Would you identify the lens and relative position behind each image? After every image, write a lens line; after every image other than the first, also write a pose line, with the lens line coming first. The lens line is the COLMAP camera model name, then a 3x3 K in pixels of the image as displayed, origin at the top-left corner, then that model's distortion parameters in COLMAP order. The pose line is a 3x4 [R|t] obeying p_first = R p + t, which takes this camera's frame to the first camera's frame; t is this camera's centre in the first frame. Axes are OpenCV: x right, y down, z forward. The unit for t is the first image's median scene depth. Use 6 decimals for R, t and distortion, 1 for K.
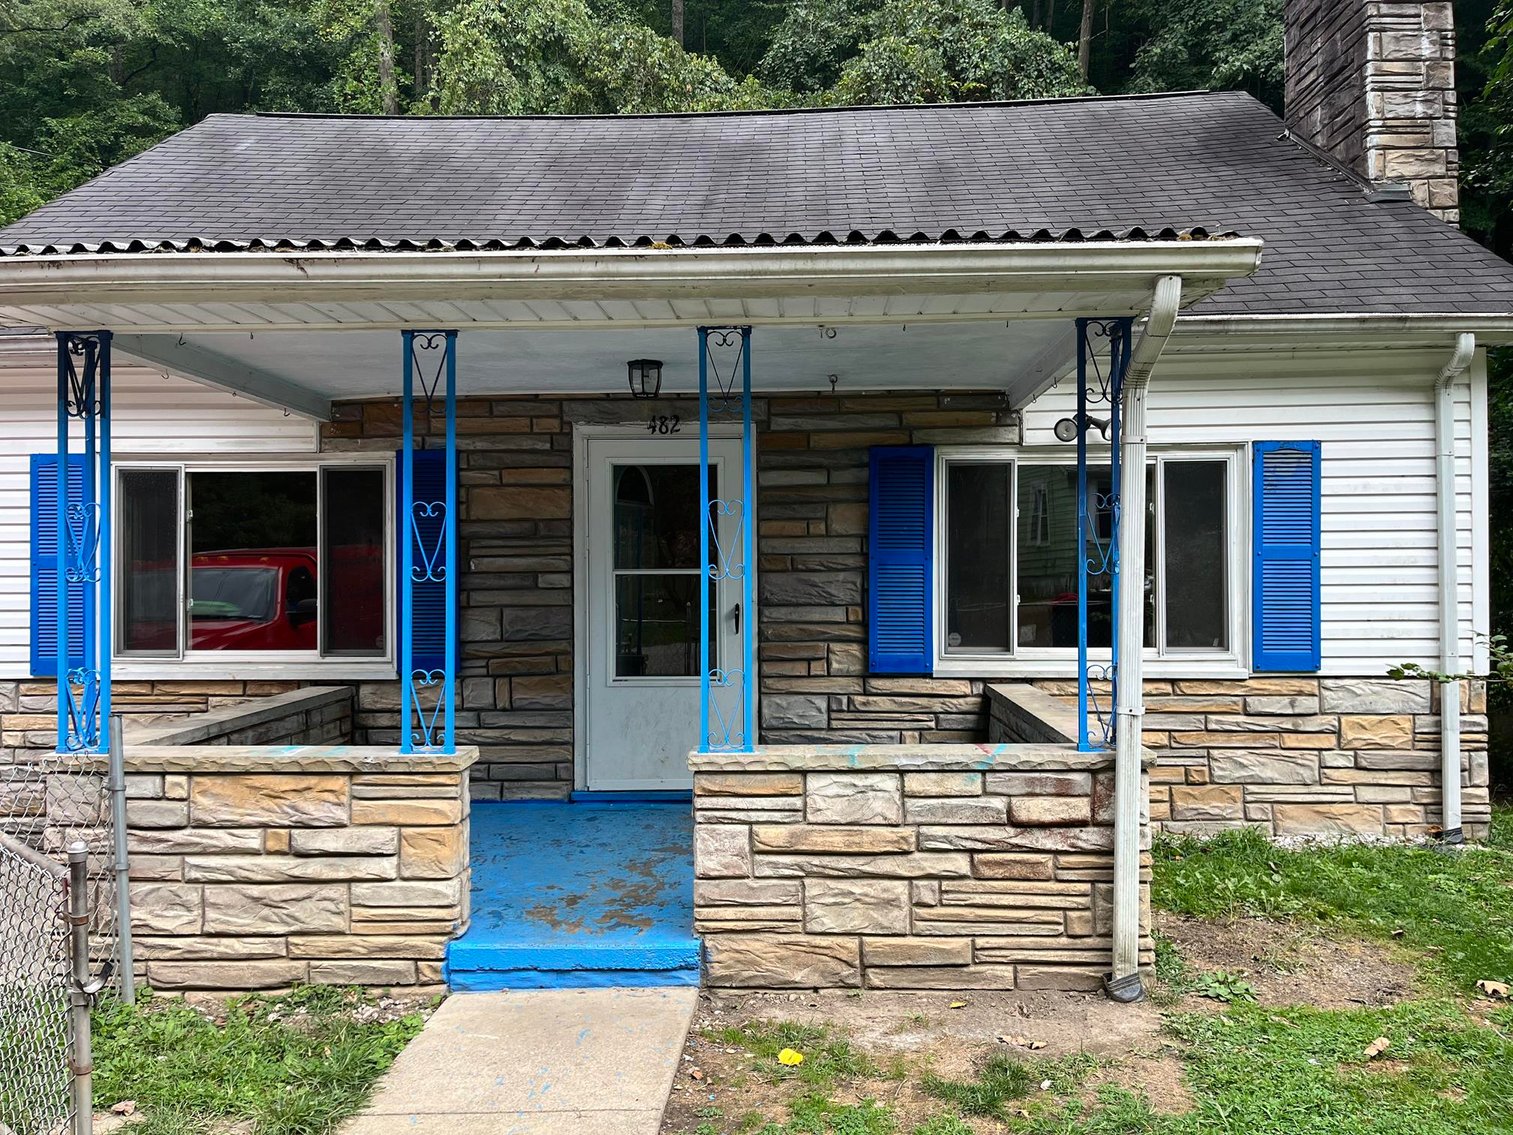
lens RADIAL K [[1129.5, 0, 760.1], [0, 1129.5, 562.3], [0, 0, 1]] dist [0.078282, -0.108509]
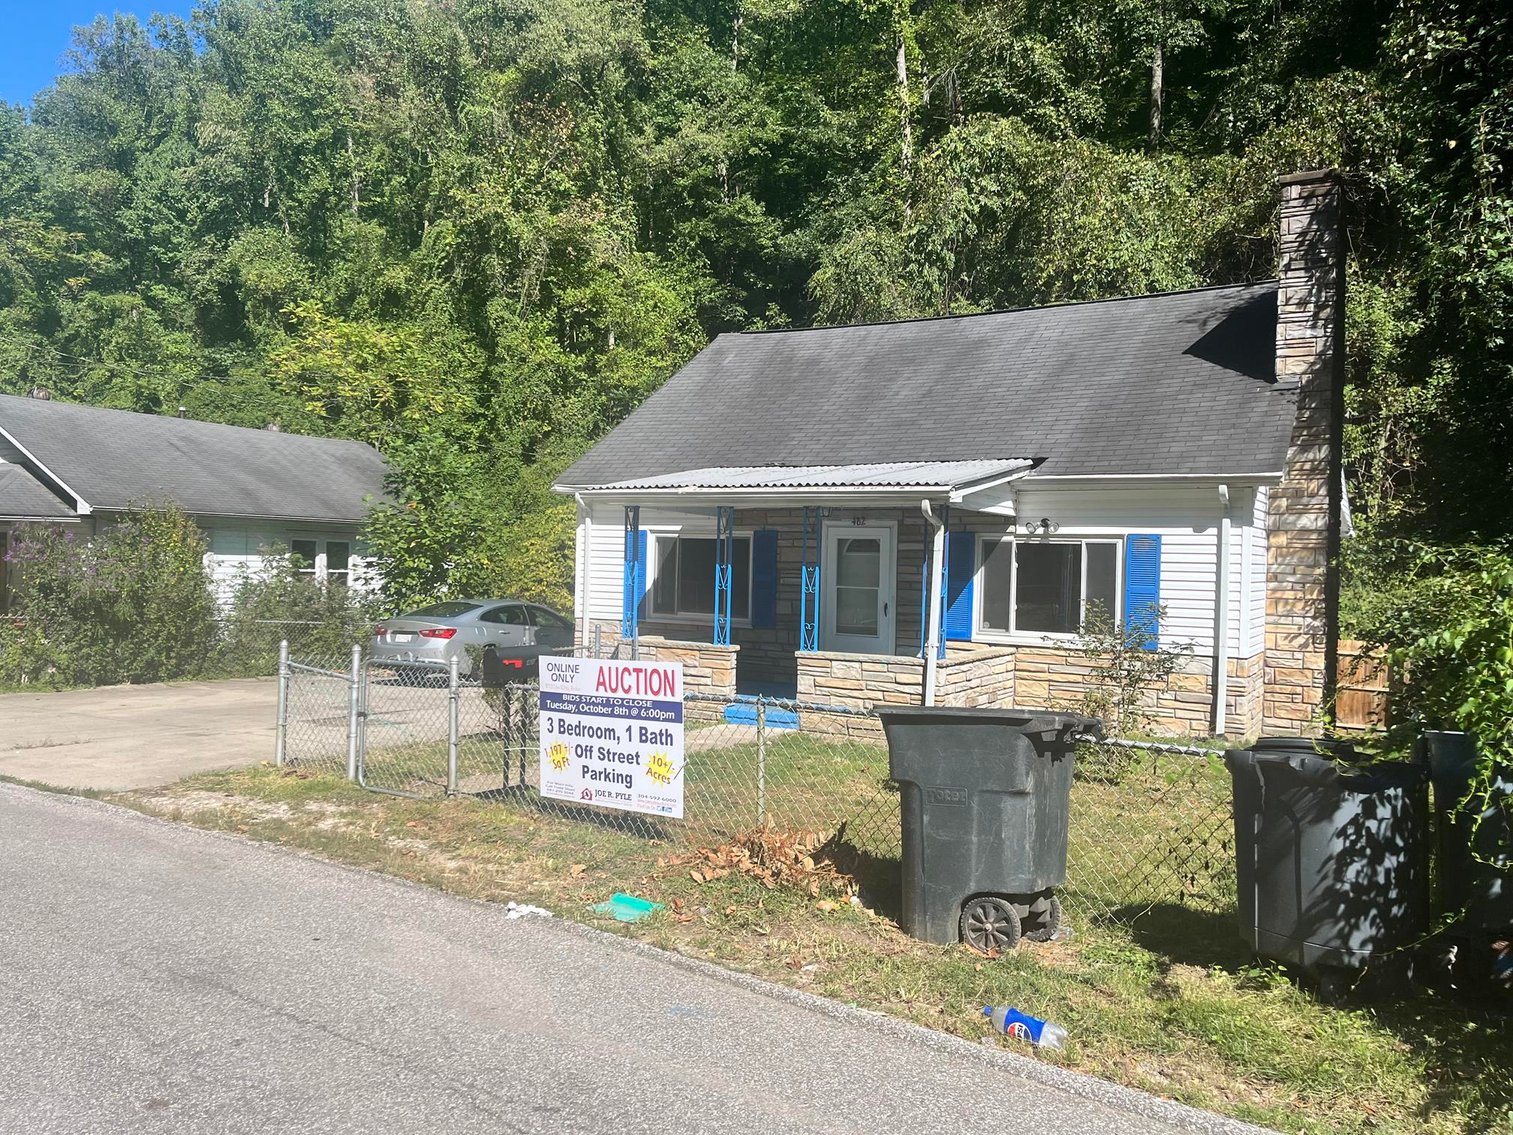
lens RADIAL K [[1129.5, 0, 760.1], [0, 1129.5, 562.3], [0, 0, 1]] dist [0.078282, -0.108509]
pose [[0.885498, 0.028958, -0.463740, 0.779926], [-0.028555, 0.999561, 0.007892, -0.052899], [0.463765, 0.006254, 0.885936, -1.063328]]
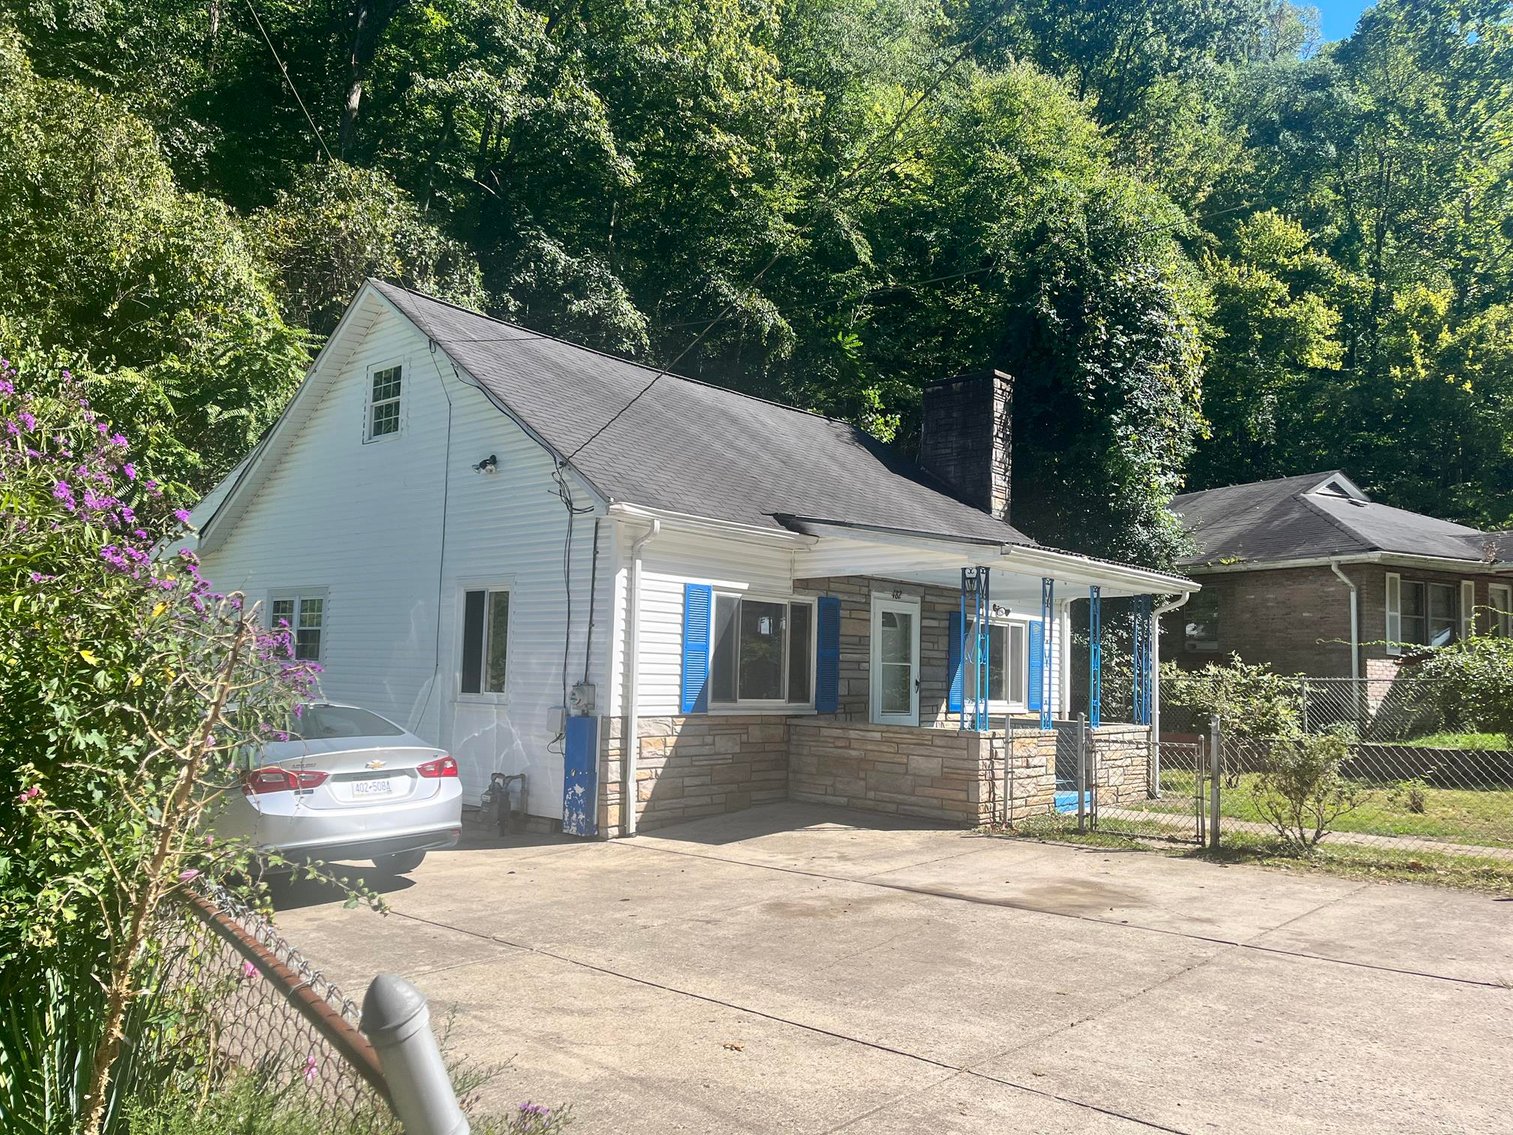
lens RADIAL K [[1129.5, 0, 760.1], [0, 1129.5, 562.3], [0, 0, 1]] dist [0.078282, -0.108509]
pose [[0.643226, 0.099093, 0.759237, -1.888429], [-0.037893, 0.994495, -0.097695, 0.036223], [-0.764738, 0.034070, 0.643439, -0.177980]]
